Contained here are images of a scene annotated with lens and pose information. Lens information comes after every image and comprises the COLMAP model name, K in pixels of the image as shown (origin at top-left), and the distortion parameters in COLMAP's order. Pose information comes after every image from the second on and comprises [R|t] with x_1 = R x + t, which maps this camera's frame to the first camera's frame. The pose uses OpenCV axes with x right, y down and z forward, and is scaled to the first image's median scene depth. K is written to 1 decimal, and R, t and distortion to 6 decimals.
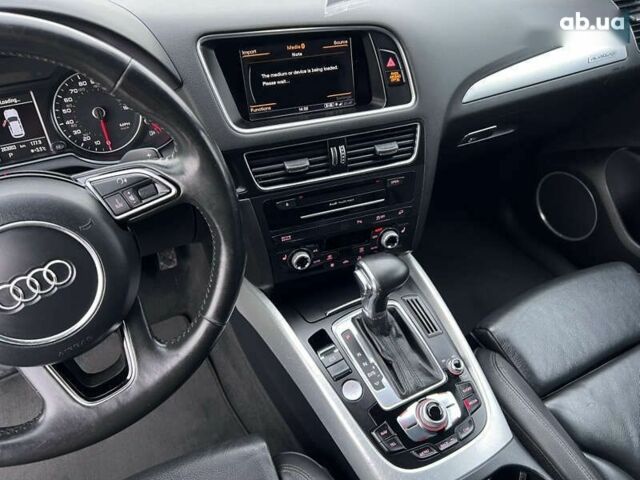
lens RADIAL K [[470.9, 0, 322.5], [0, 470.9, 236.9], [0, 0, 1]] dist [0.008418, -0.006945]
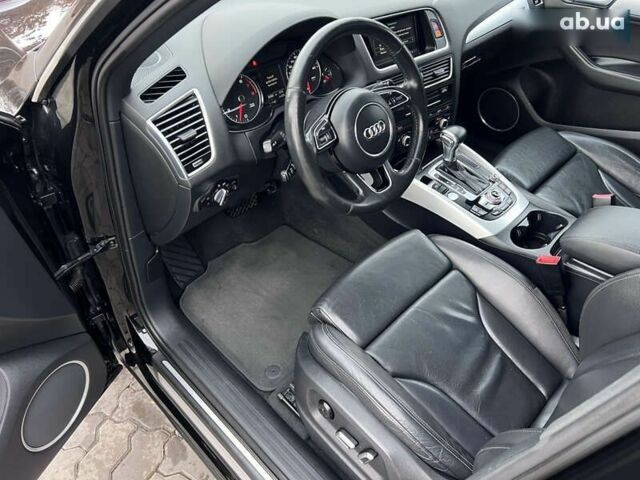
lens RADIAL K [[470.9, 0, 316.4], [0, 470.9, 238.3], [0, 0, 1]] dist [0.008418, -0.006945]
pose [[0.954443, -0.215268, 0.206634, -0.883519], [0.209320, 0.976542, 0.050495, 0.268589], [-0.212657, -0.004942, 0.977114, -0.758296]]
